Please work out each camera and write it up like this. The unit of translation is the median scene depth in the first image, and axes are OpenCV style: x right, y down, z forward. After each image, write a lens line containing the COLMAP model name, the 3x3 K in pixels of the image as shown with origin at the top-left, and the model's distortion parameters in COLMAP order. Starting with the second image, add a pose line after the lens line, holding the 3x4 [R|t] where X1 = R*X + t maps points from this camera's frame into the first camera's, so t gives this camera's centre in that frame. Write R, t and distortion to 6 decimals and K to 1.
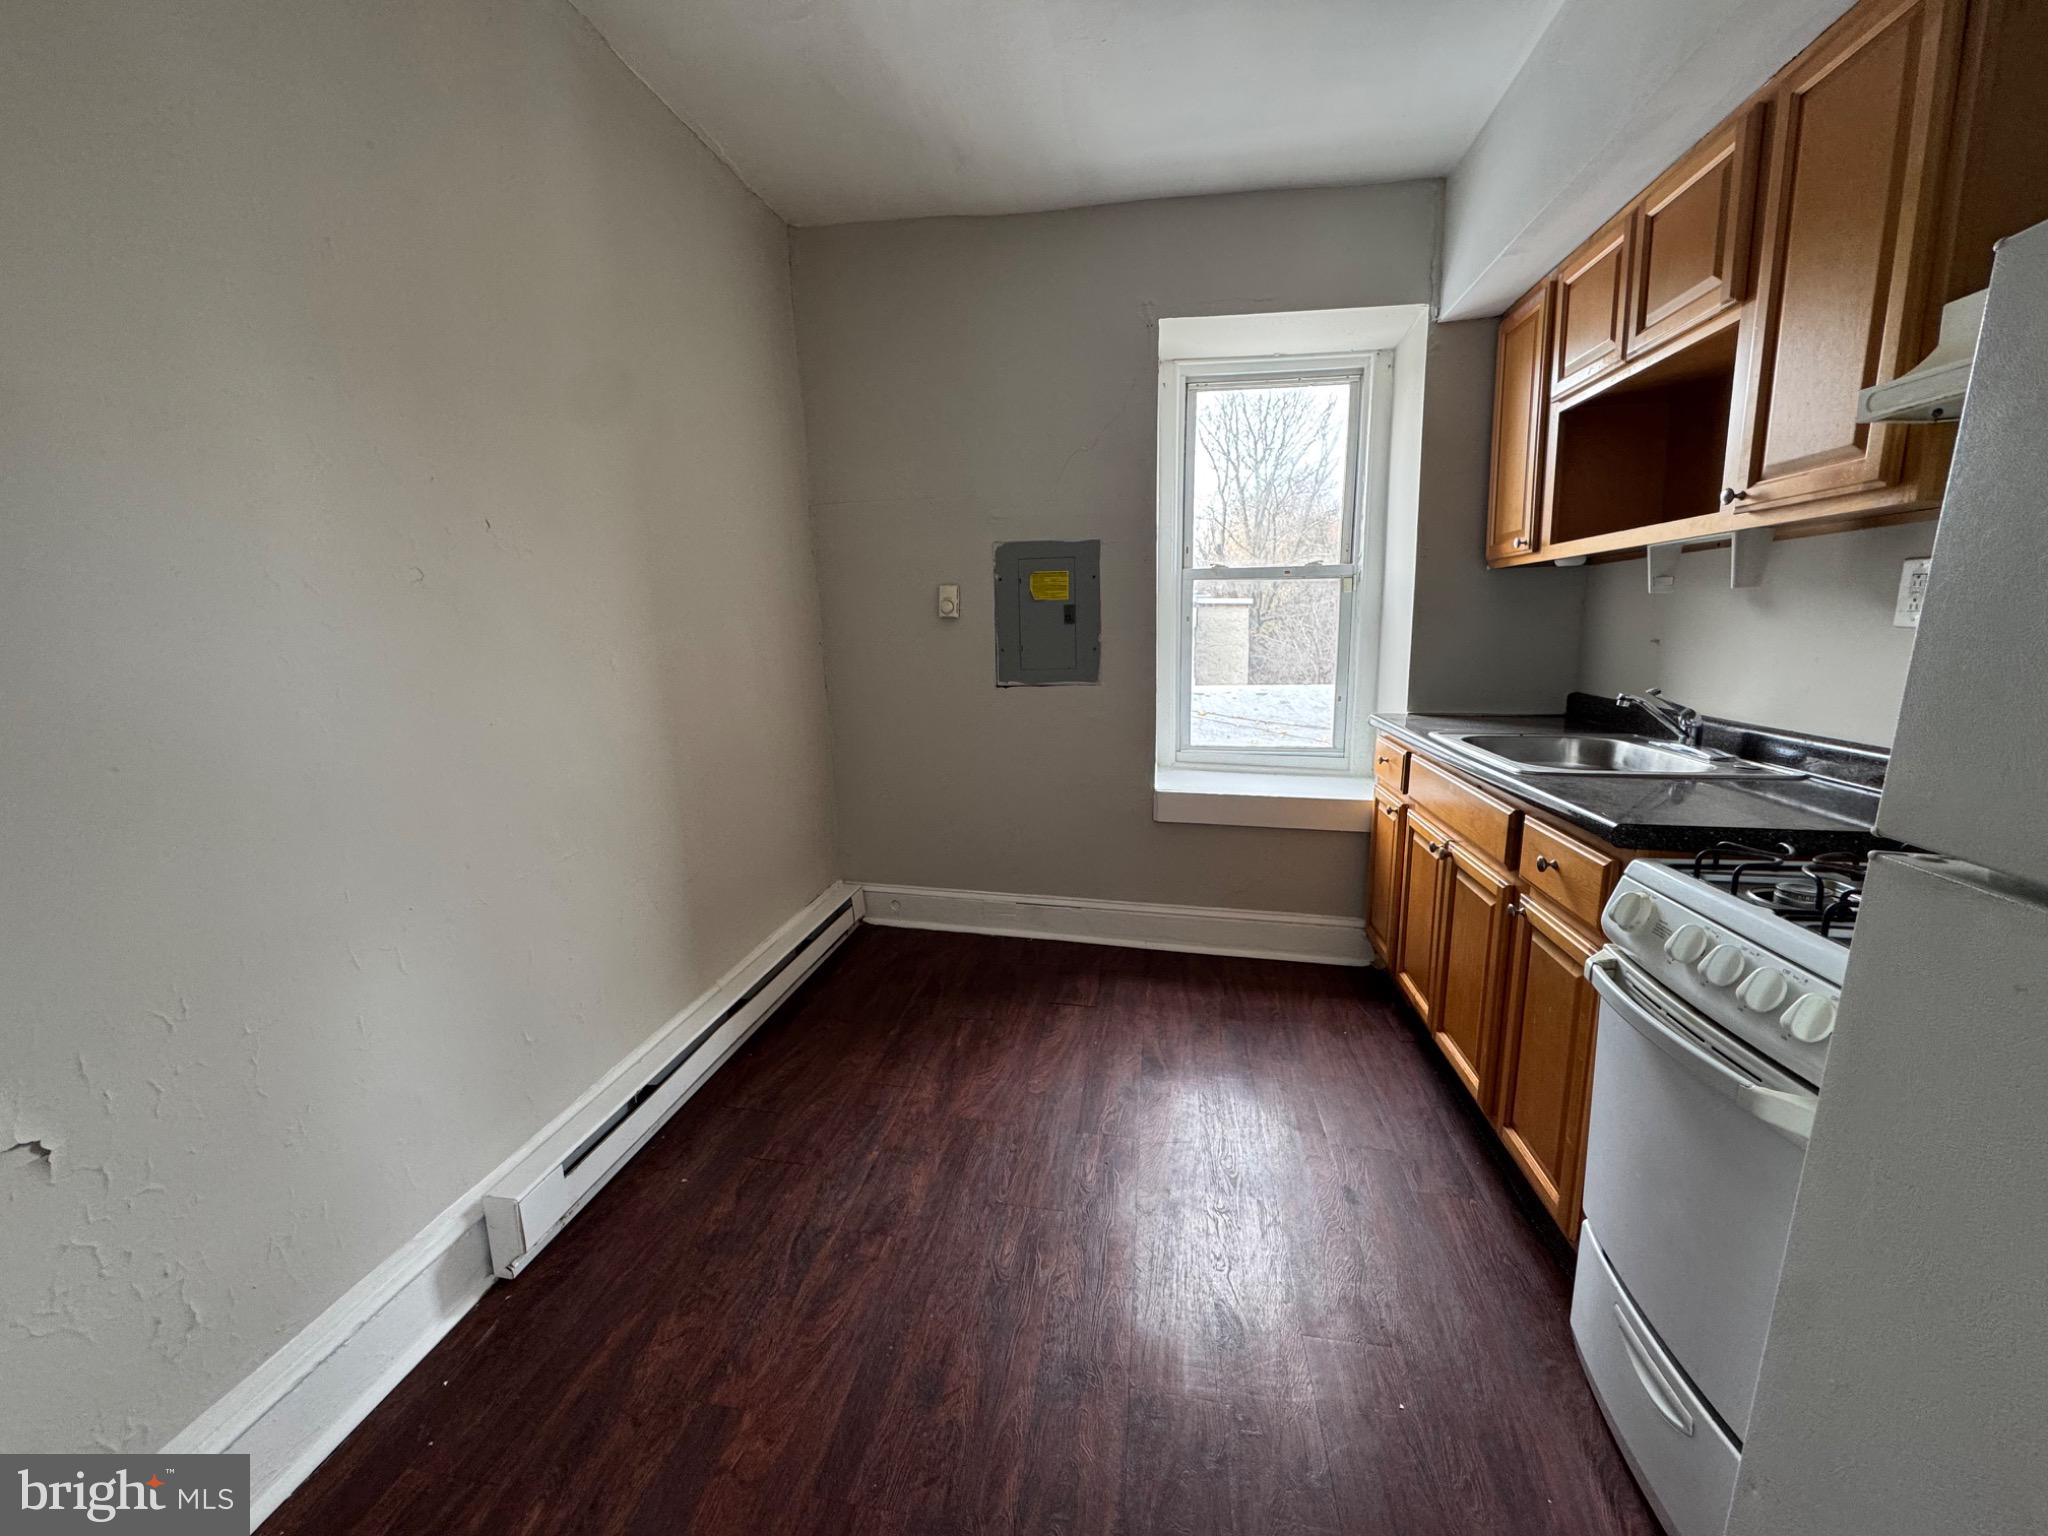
lens RADIAL K [[809.7, 0, 1015.4], [0, 809.7, 762.4], [0, 0, 1]] dist [-0.000759, -0.000669]
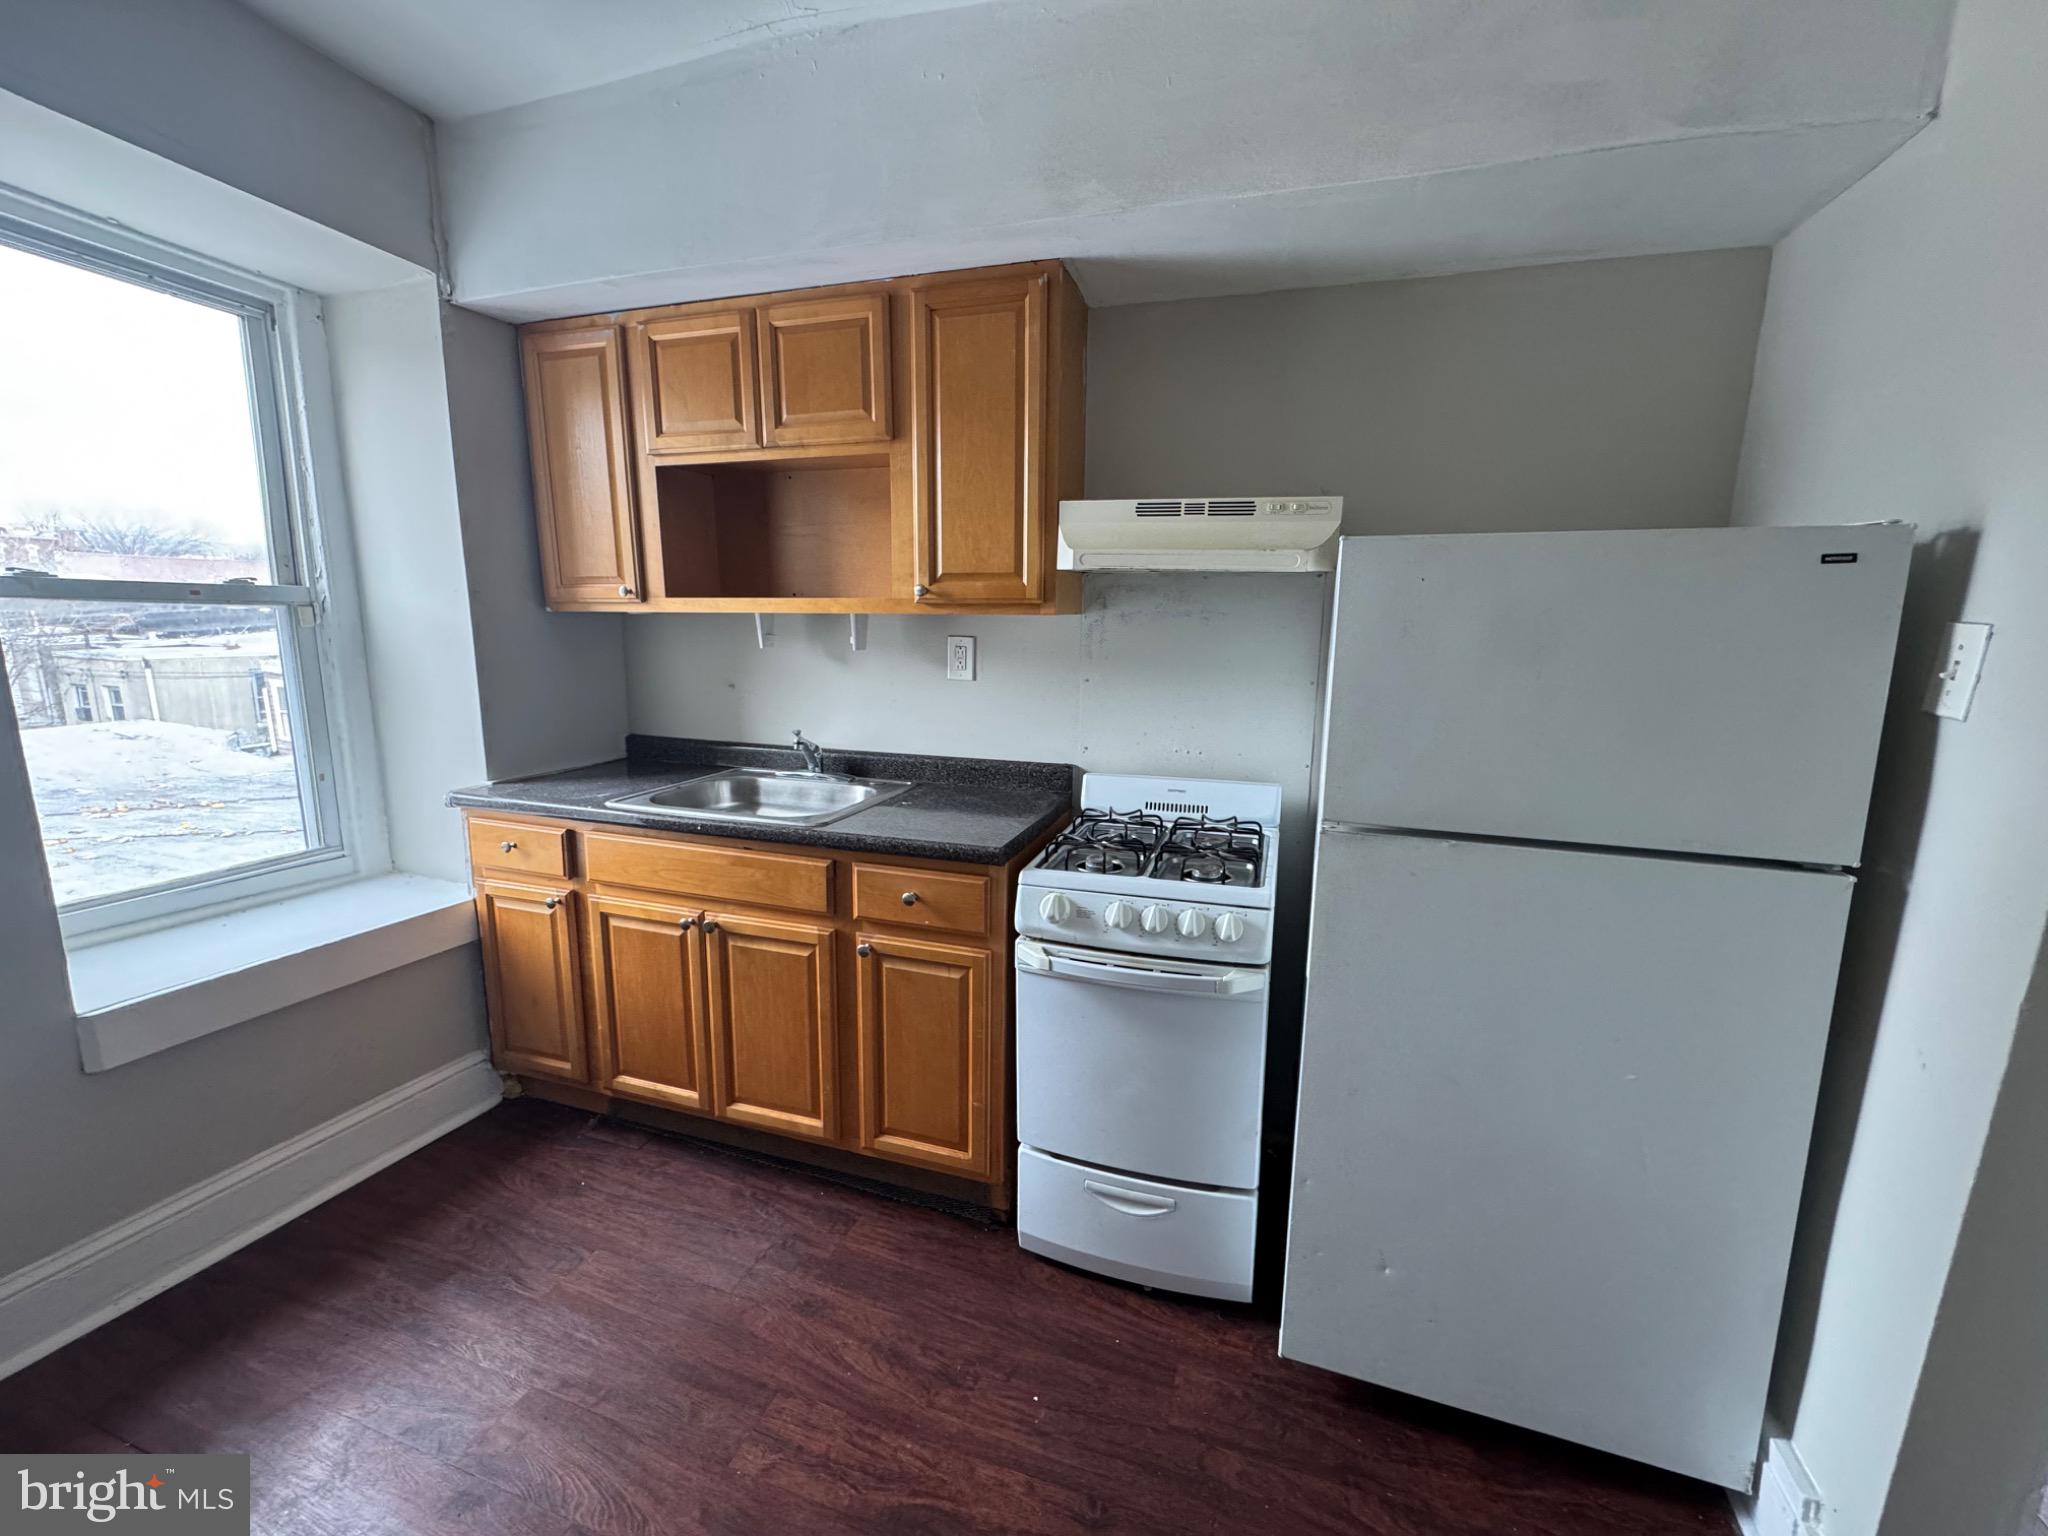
lens RADIAL K [[809.7, 0, 1015.4], [0, 809.7, 762.4], [0, 0, 1]] dist [-0.000759, -0.000669]
pose [[0.142667, -0.154333, 0.977664, -0.301258], [0.154623, 0.979116, 0.131998, -0.138098], [-0.977618, 0.132337, 0.163551, 0.452810]]
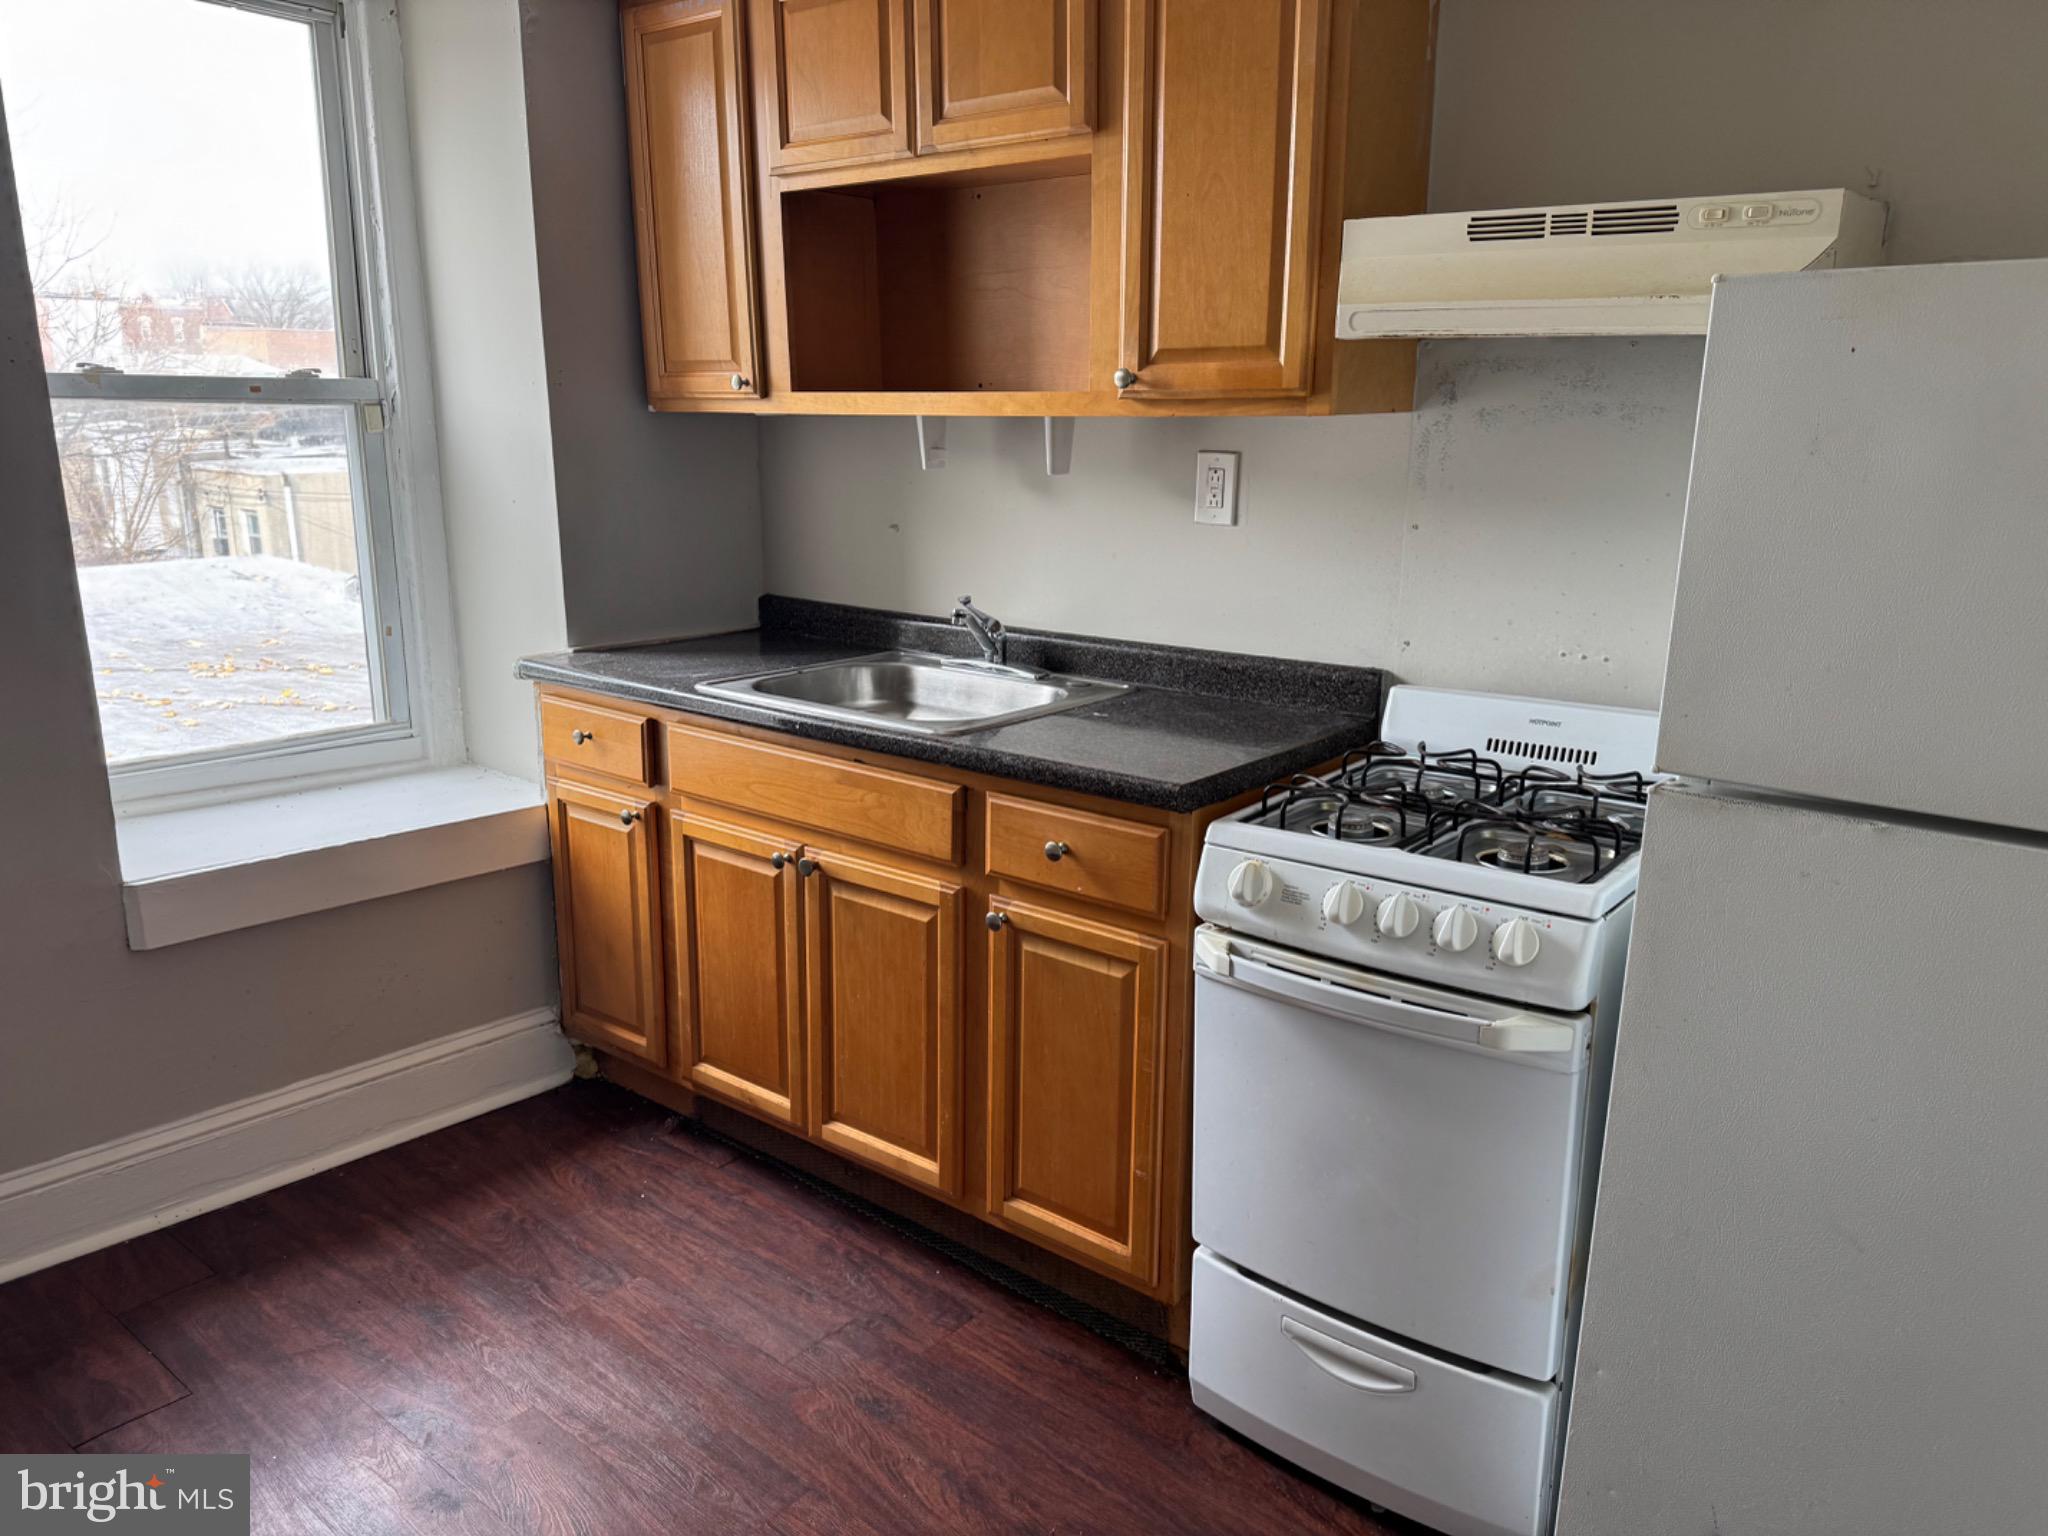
lens RADIAL K [[1421.4, 0, 1018.6], [0, 1421.4, 772.1], [0, 0, 1]] dist [0.111752, -0.180036]
pose [[0.482670, -0.193885, 0.854071, -0.361081], [0.134233, 0.980043, 0.146622, -0.108079], [-0.865454, 0.043874, 0.499063, 0.247915]]
